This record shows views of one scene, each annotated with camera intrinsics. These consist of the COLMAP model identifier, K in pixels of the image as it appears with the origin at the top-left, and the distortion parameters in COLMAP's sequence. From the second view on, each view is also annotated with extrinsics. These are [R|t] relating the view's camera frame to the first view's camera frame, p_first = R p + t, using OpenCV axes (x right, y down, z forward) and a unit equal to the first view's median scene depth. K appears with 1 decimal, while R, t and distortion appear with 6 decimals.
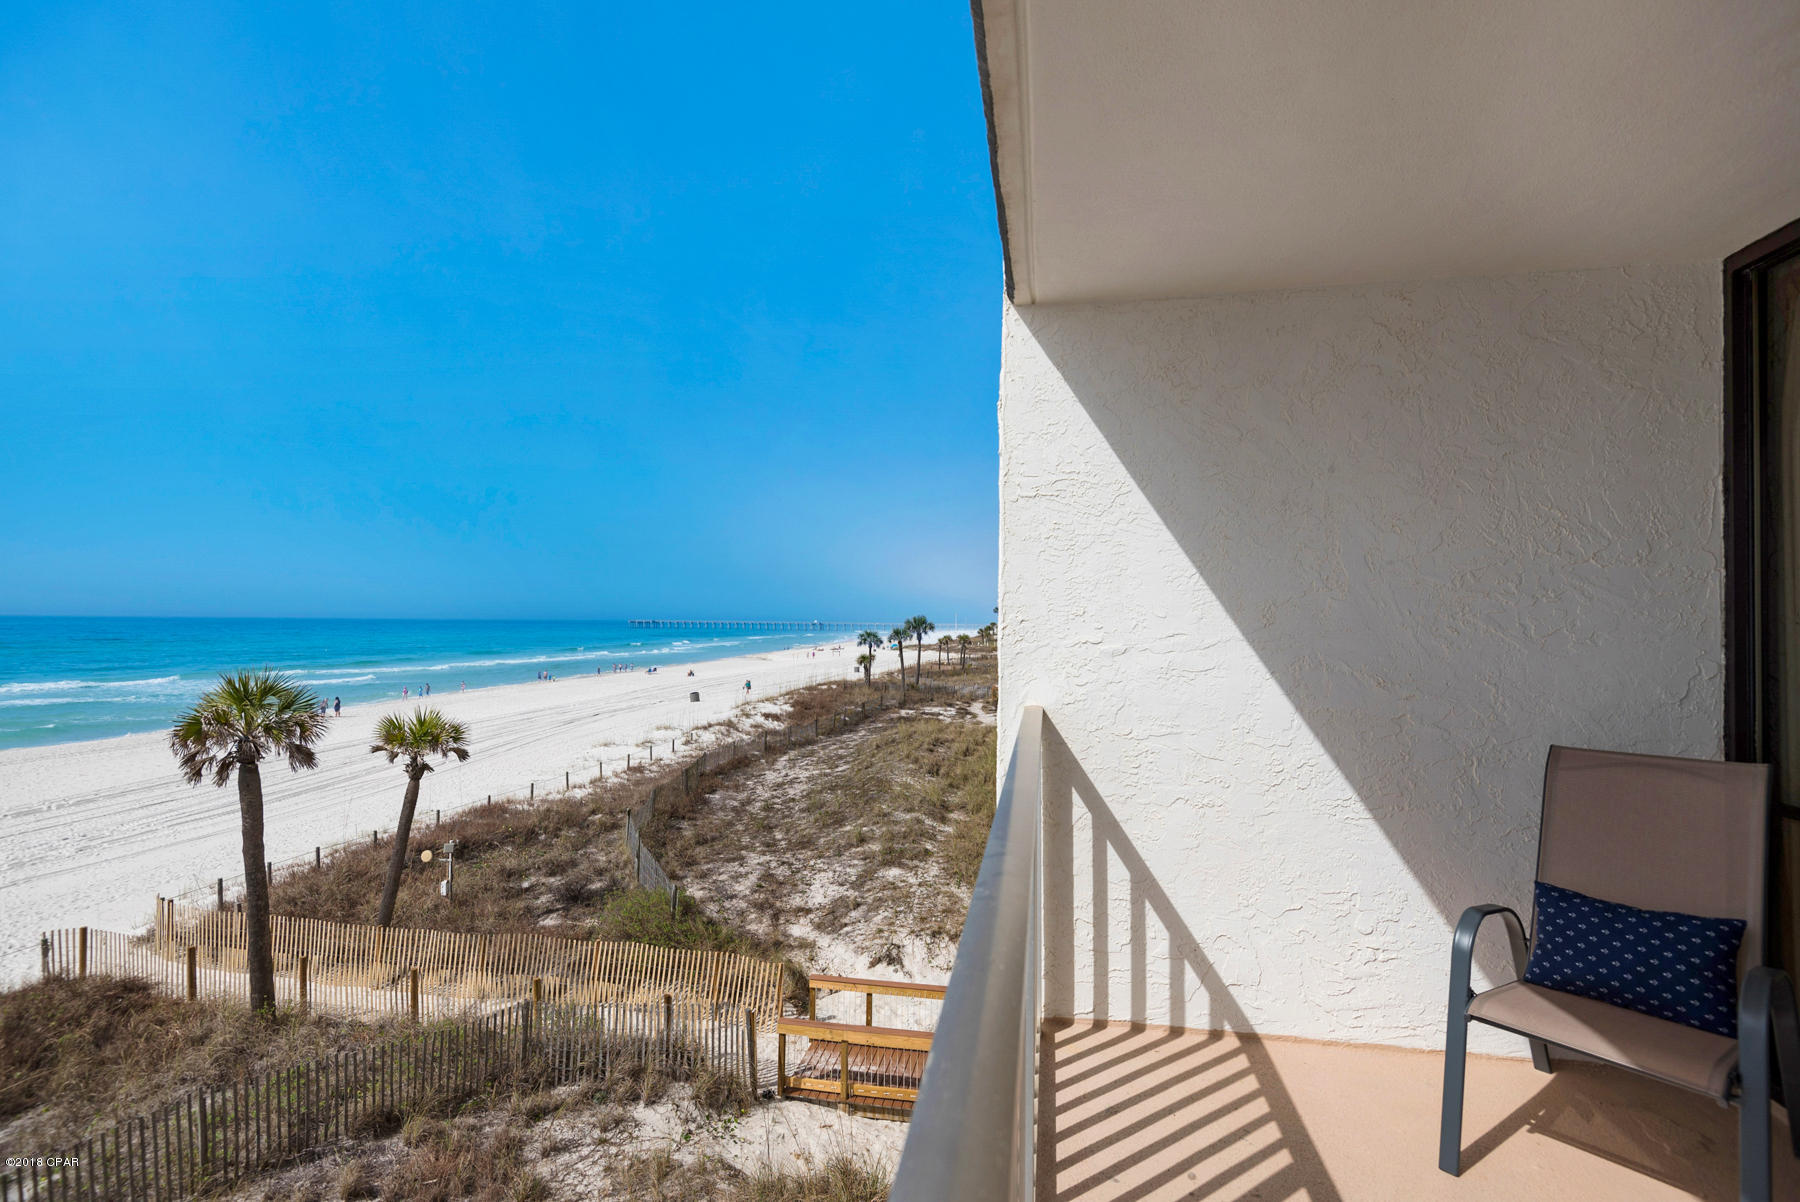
lens RADIAL K [[768.1, 0, 902.8], [0, 768.1, 563.9], [0, 0, 1]] dist [0.024605, -0.010130]
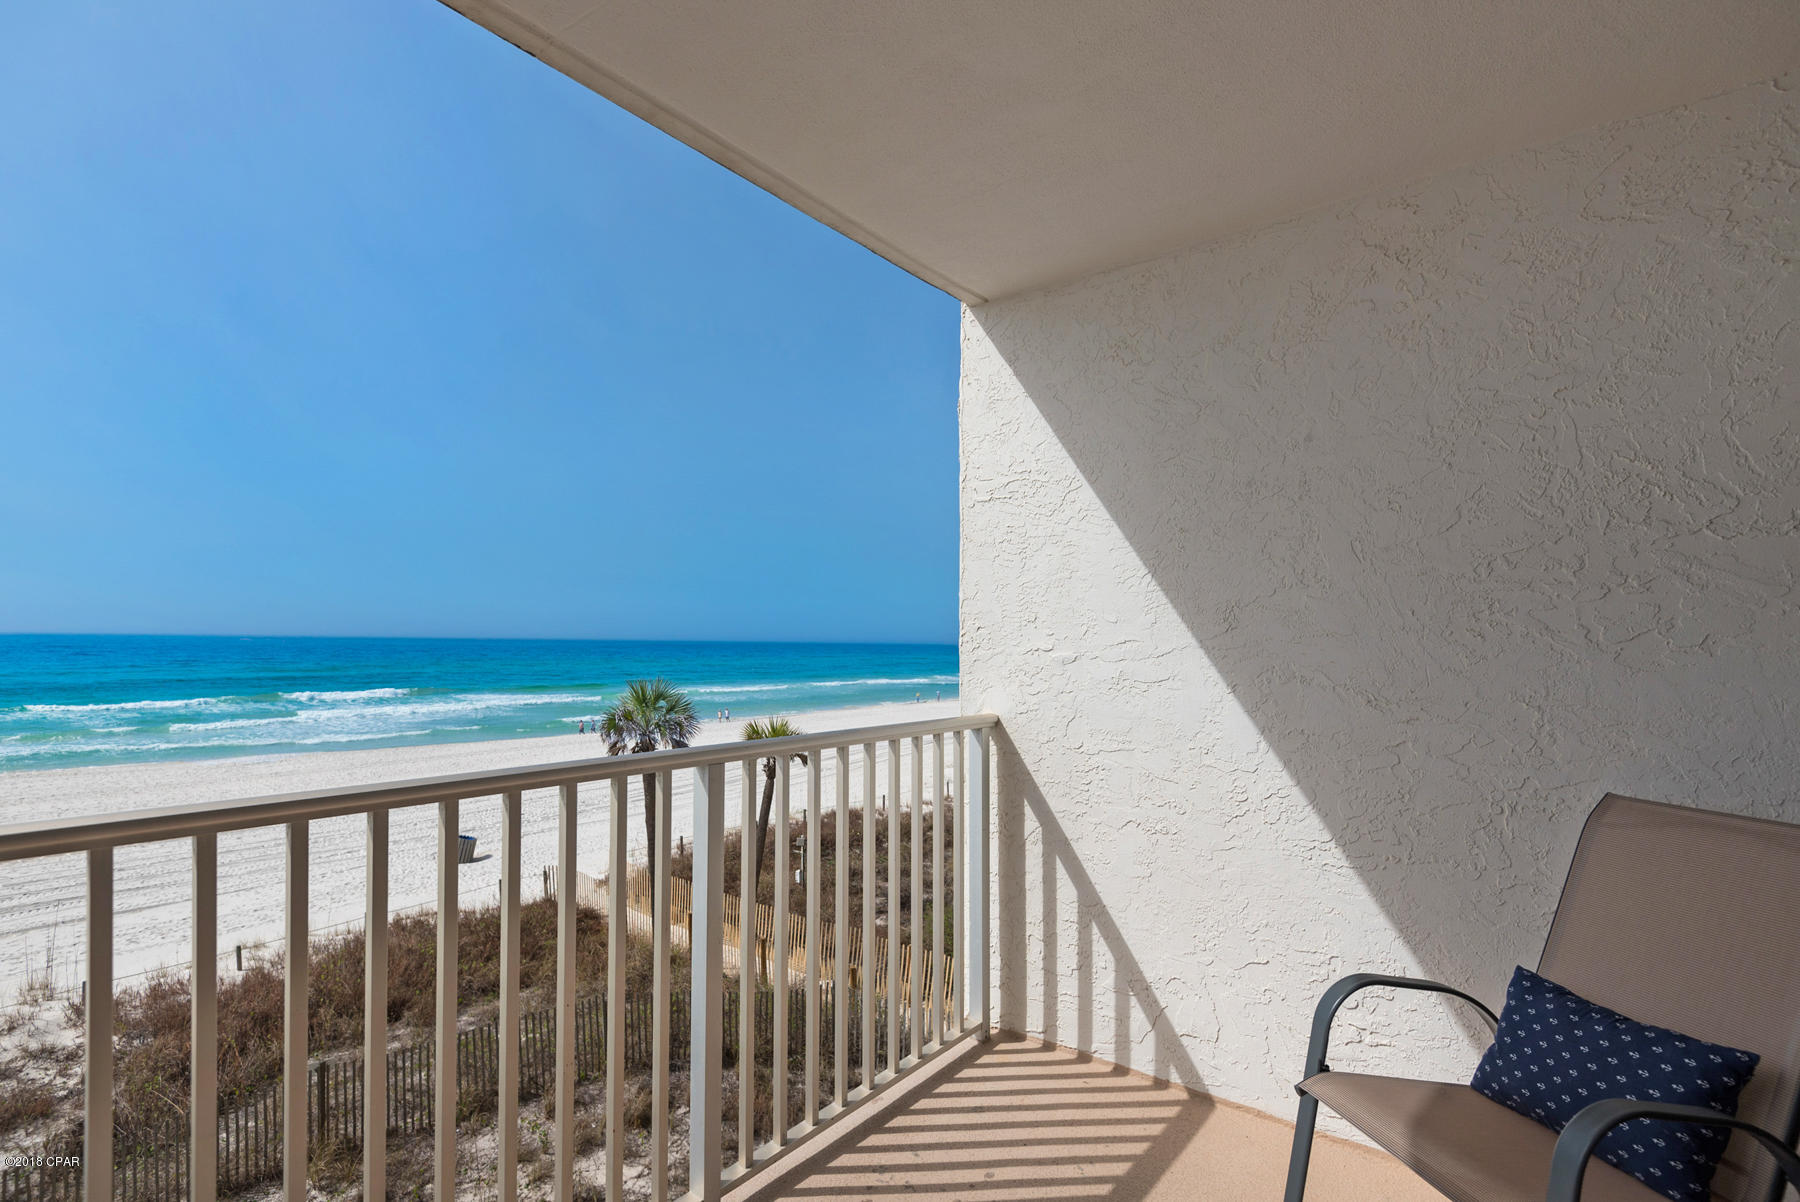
lens RADIAL K [[834.9, 0, 888.8], [0, 834.9, 603.2], [0, 0, 1]] dist [0.026921, -0.013032]
pose [[0.876580, -0.021509, -0.480775, 0.580458], [0.032017, 0.999394, 0.013664, 0.024576], [0.480190, -0.027371, 0.876737, 0.005872]]
